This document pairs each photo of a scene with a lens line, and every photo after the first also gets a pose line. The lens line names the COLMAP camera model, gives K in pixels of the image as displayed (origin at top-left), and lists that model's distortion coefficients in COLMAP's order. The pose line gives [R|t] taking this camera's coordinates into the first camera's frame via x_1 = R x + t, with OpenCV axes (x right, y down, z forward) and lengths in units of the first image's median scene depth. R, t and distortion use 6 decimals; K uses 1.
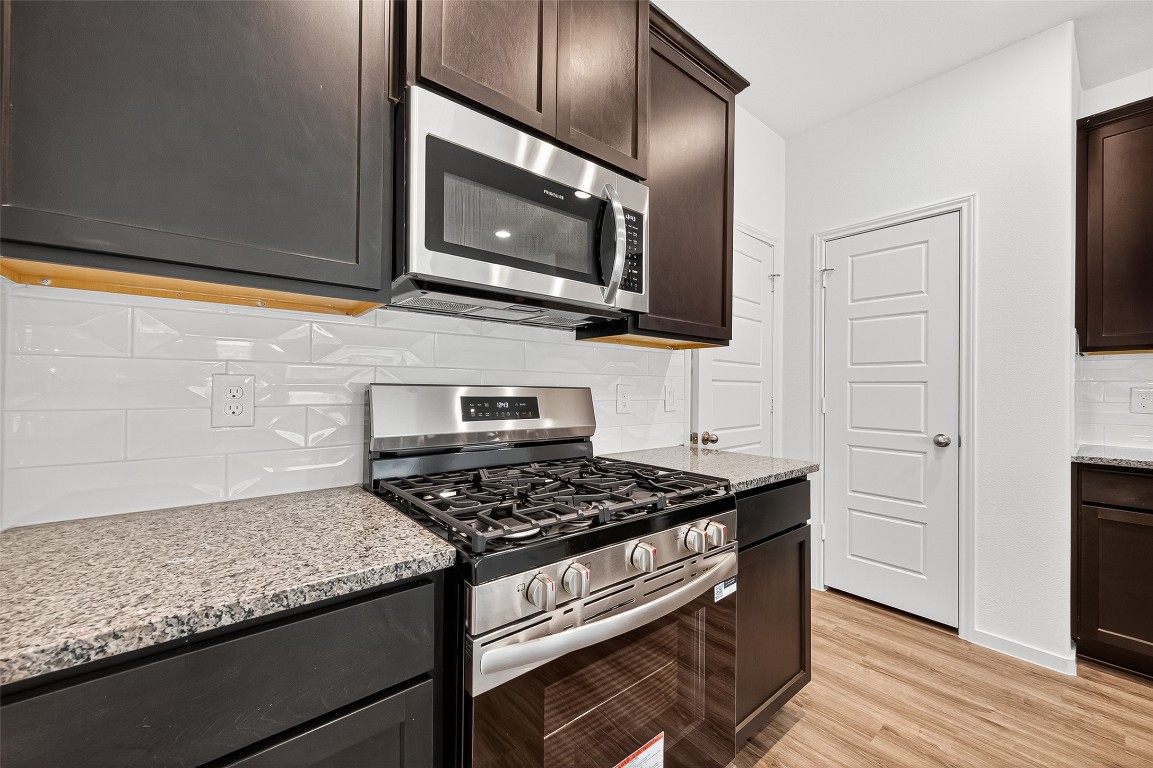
lens RADIAL K [[450.4, 0, 580.1], [0, 450.4, 386.6], [0, 0, 1]] dist [0.010823, -0.002523]
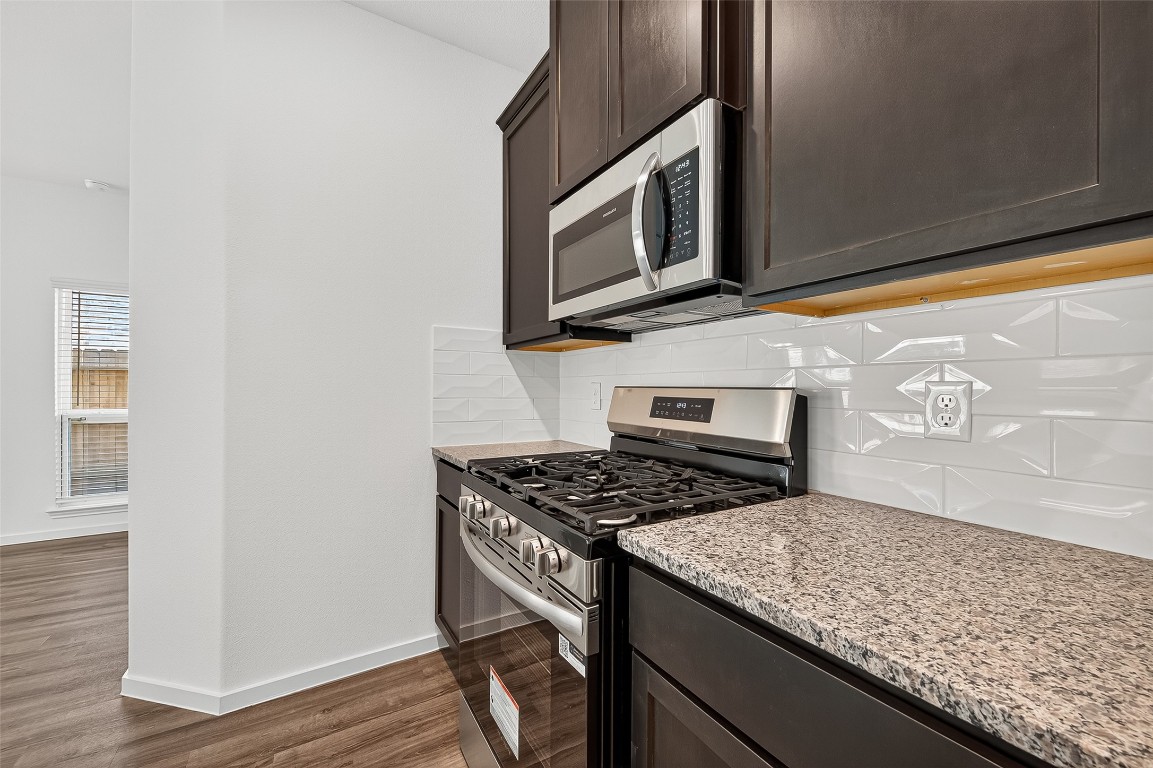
lens RADIAL K [[450.4, 0, 580.1], [0, 450.4, 386.6], [0, 0, 1]] dist [0.010823, -0.002523]
pose [[-0.149719, -0.017454, -0.988575, 0.870729], [-0.018425, 0.999720, -0.014860, 0.017021], [0.988557, 0.015989, -0.149998, 0.921668]]
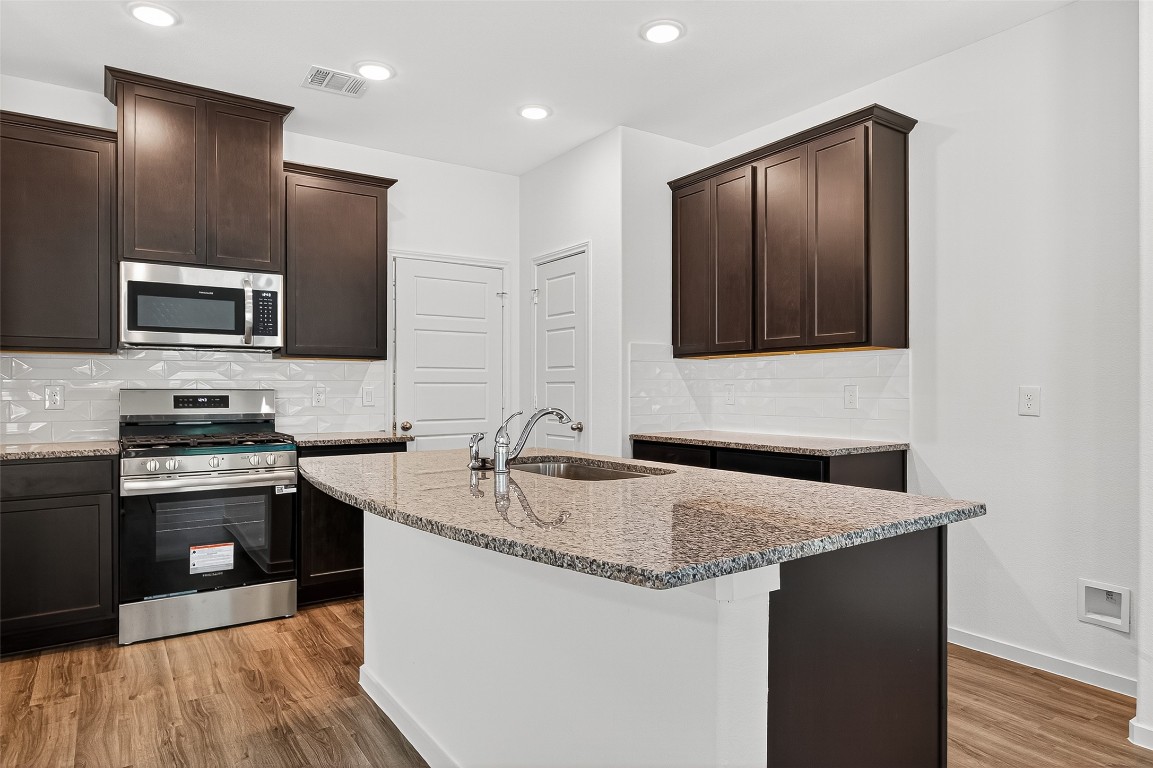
lens RADIAL K [[732.7, 0, 576.5], [0, 732.7, 384.0], [0, 0, 1]] dist [0.039058, -0.004157]
pose [[0.991663, -0.012914, -0.128212, 1.659298], [0.011907, 0.999892, -0.008619, 0.020835], [0.128309, 0.007020, 0.991709, -1.698631]]
